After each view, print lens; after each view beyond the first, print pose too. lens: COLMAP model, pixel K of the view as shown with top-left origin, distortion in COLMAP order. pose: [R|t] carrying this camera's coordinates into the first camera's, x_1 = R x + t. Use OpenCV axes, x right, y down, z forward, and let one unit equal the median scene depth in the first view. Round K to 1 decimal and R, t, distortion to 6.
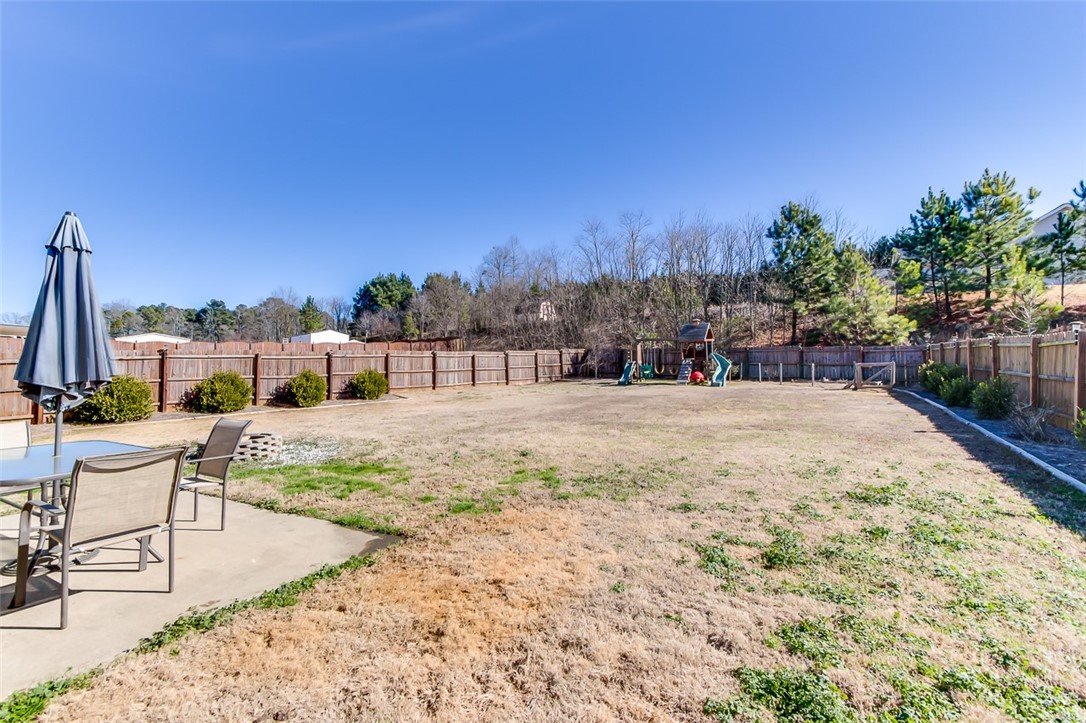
lens RADIAL K [[503.1, 0, 546.3], [0, 503.1, 347.5], [0, 0, 1]] dist [0.000525, 0.000617]
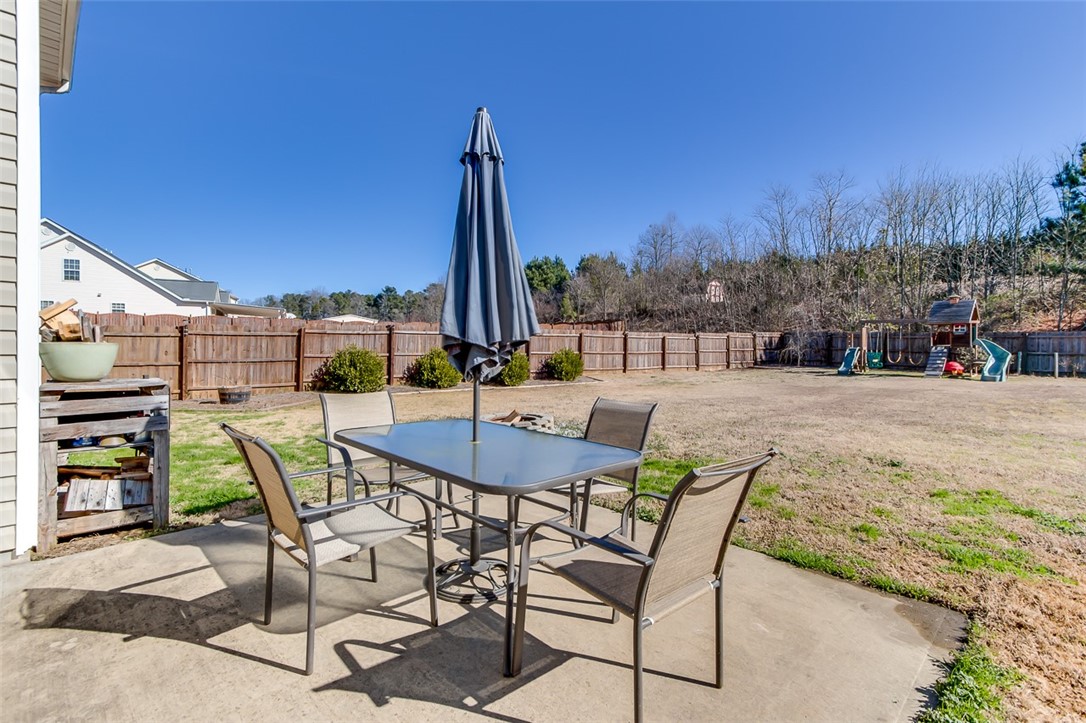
lens RADIAL K [[508.1, 0, 536.8], [0, 508.1, 351.4], [0, 0, 1]] dist [-0.003061, 0.000115]
pose [[0.958532, 0.022250, -0.284114, -0.096267], [-0.011605, 0.999168, 0.039097, 0.007713], [0.284747, -0.034178, 0.957993, 0.045425]]
